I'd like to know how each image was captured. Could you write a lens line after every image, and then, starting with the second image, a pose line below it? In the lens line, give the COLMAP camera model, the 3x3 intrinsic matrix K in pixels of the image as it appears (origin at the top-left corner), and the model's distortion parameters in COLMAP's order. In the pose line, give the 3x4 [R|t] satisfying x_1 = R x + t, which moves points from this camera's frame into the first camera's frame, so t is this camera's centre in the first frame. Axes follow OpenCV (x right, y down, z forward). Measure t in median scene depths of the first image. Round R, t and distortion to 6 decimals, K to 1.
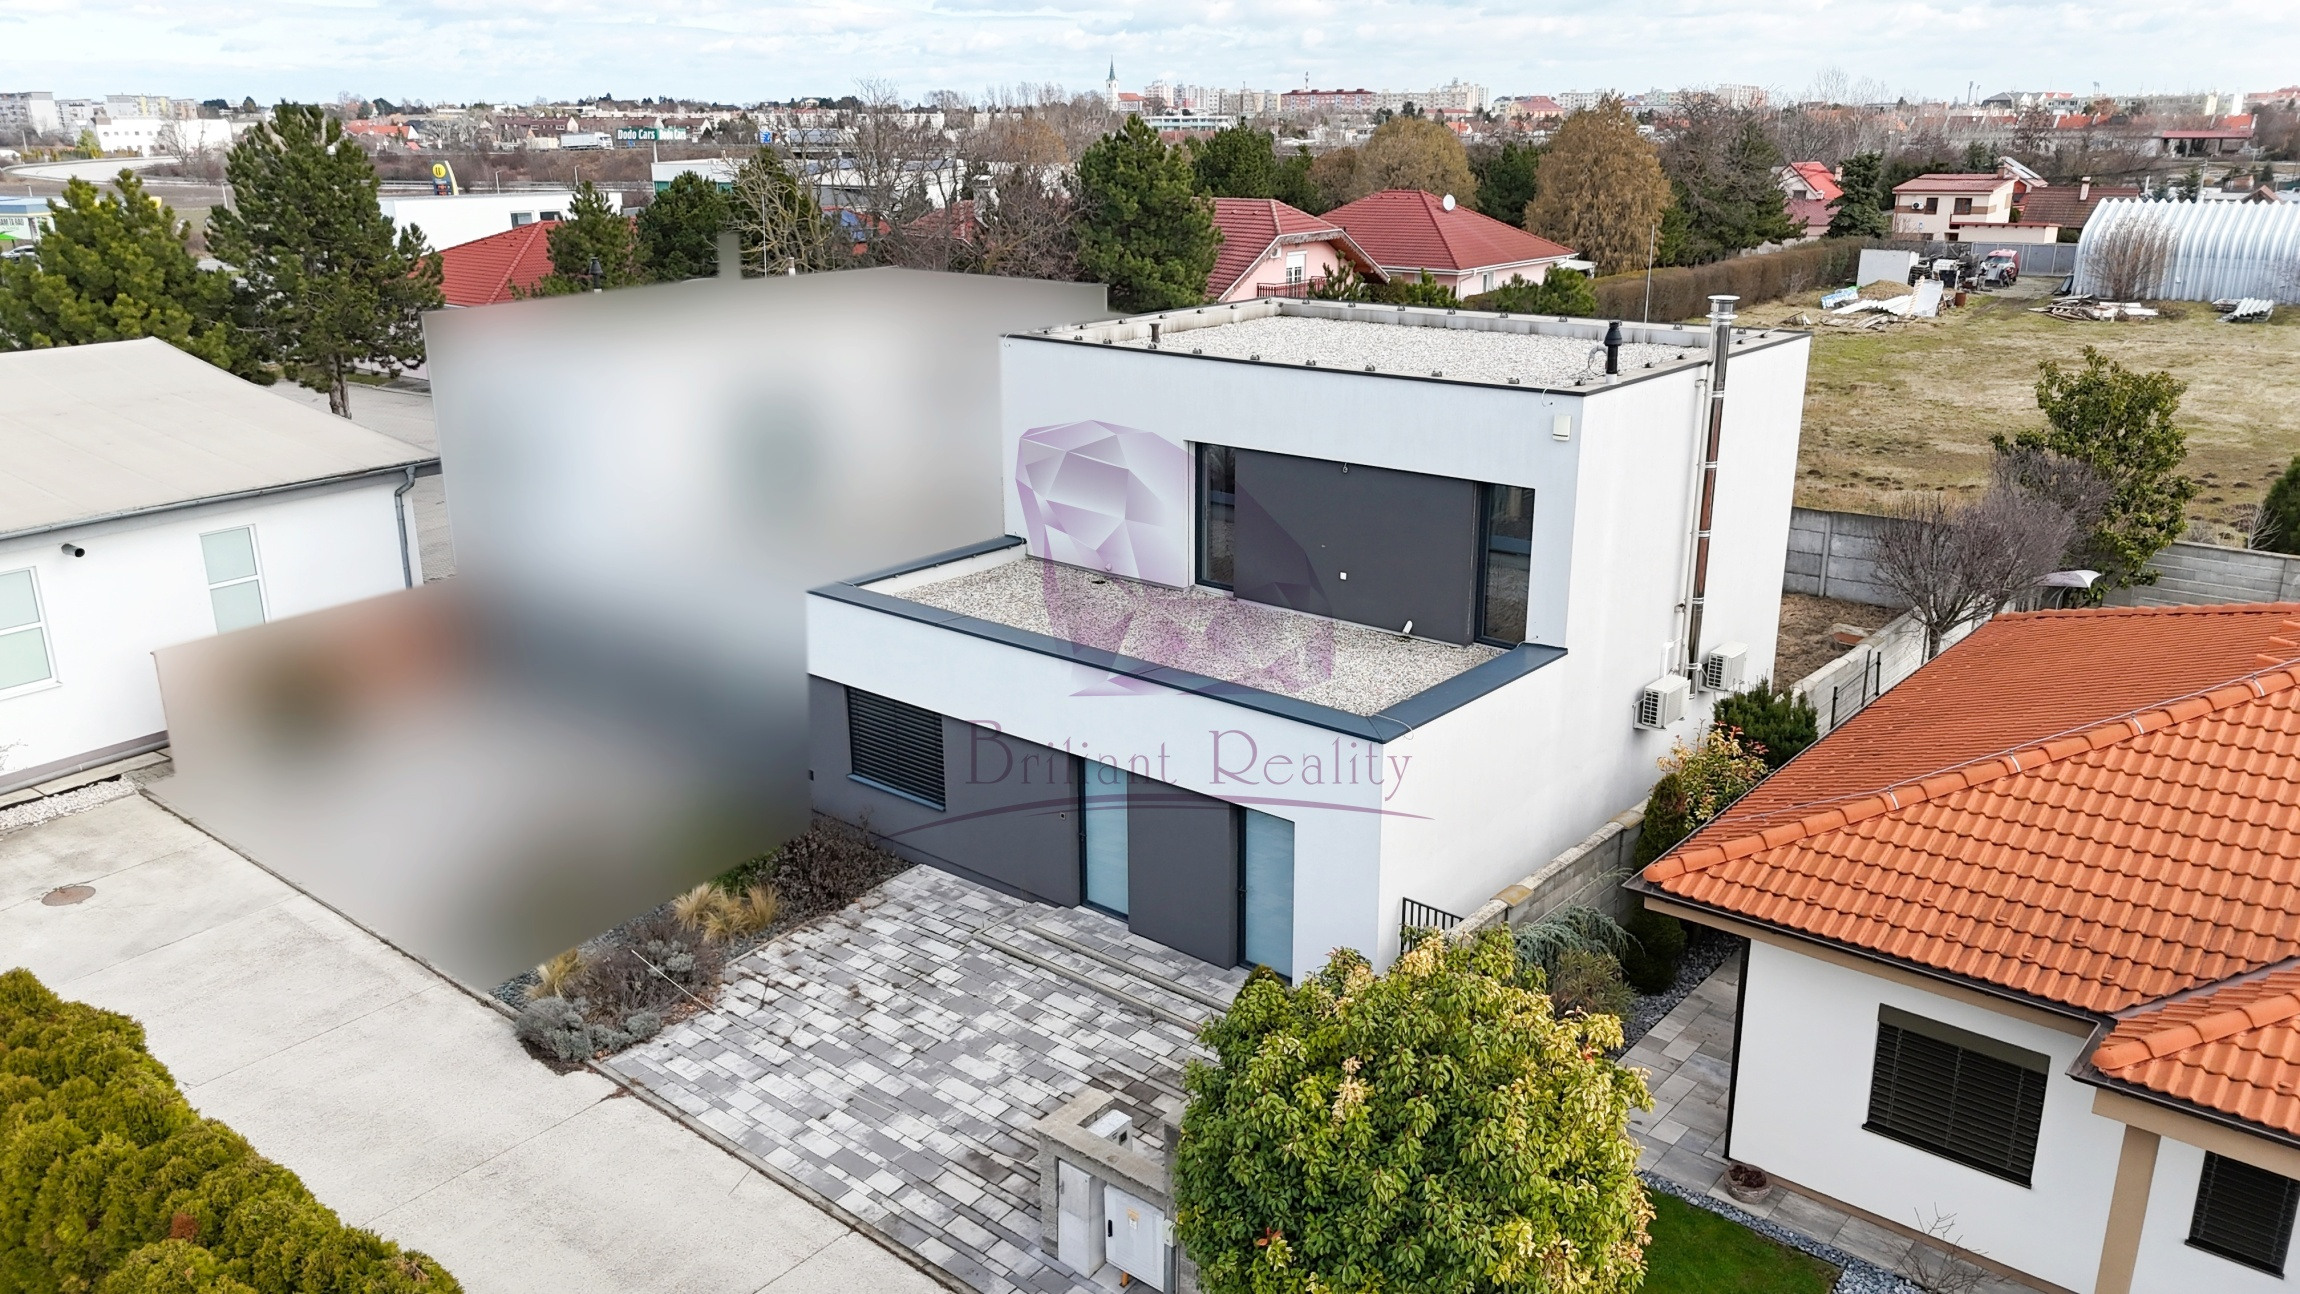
lens RADIAL K [[1686.3, 0, 1157.9], [0, 1686.3, 652.6], [0, 0, 1]] dist [0.077814, -0.083003]
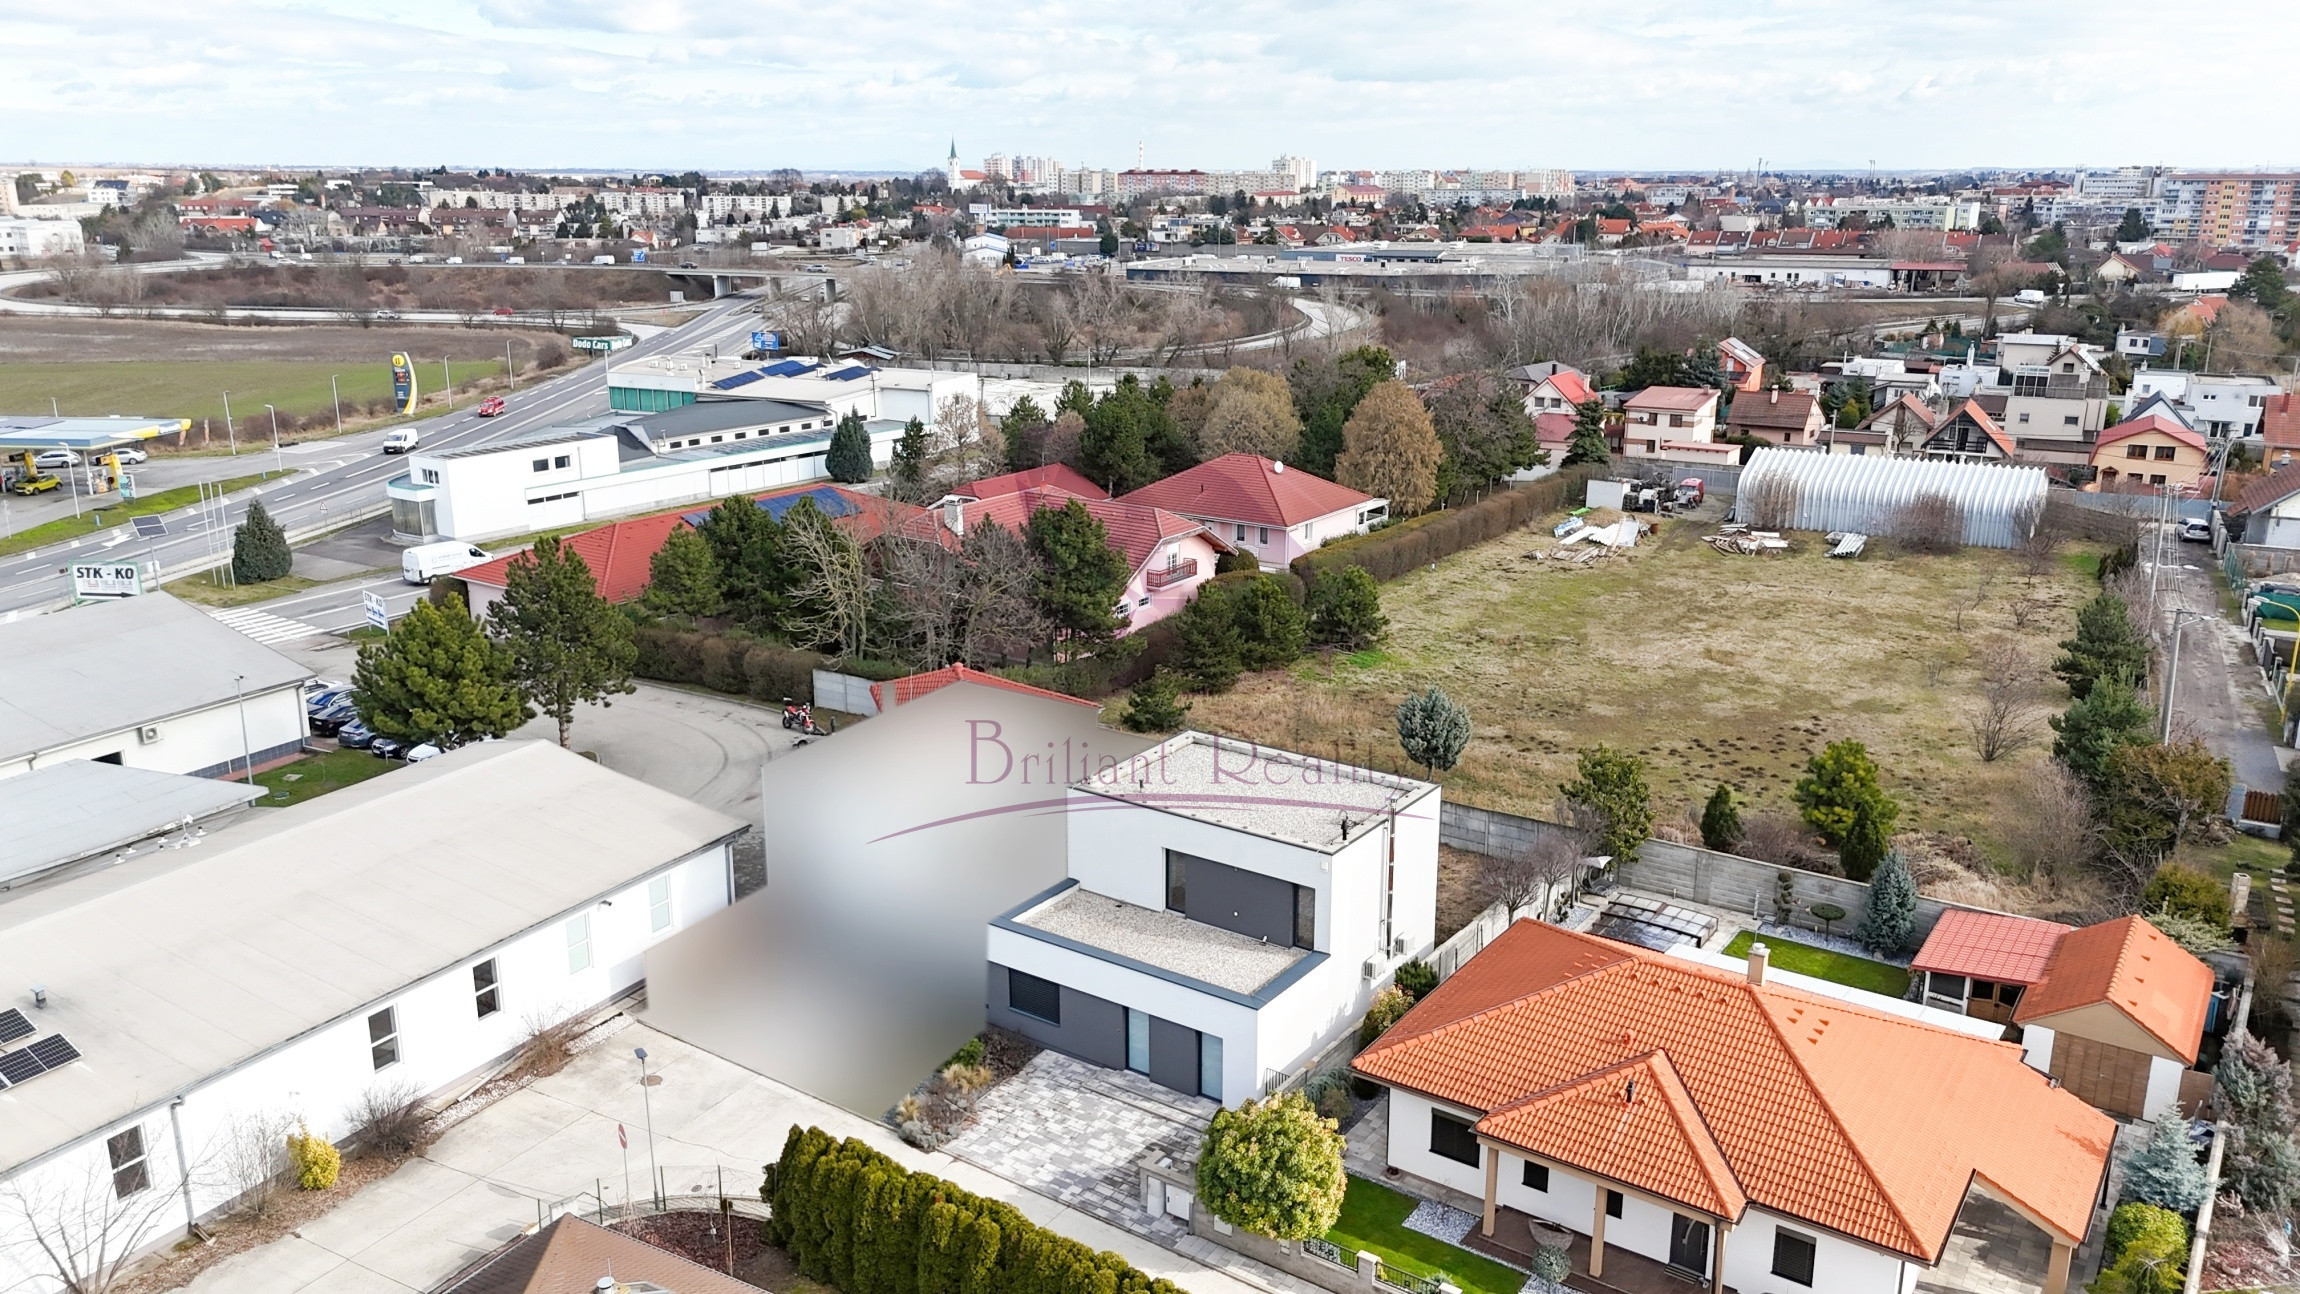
lens RADIAL K [[1686.3, 0, 1157.9], [0, 1686.3, 652.6], [0, 0, 1]] dist [0.077814, -0.083003]
pose [[0.995610, -0.018814, 0.091684, -0.214552], [0.021520, 0.999359, -0.028619, -0.368257], [-0.091087, 0.030466, 0.995377, -1.380286]]
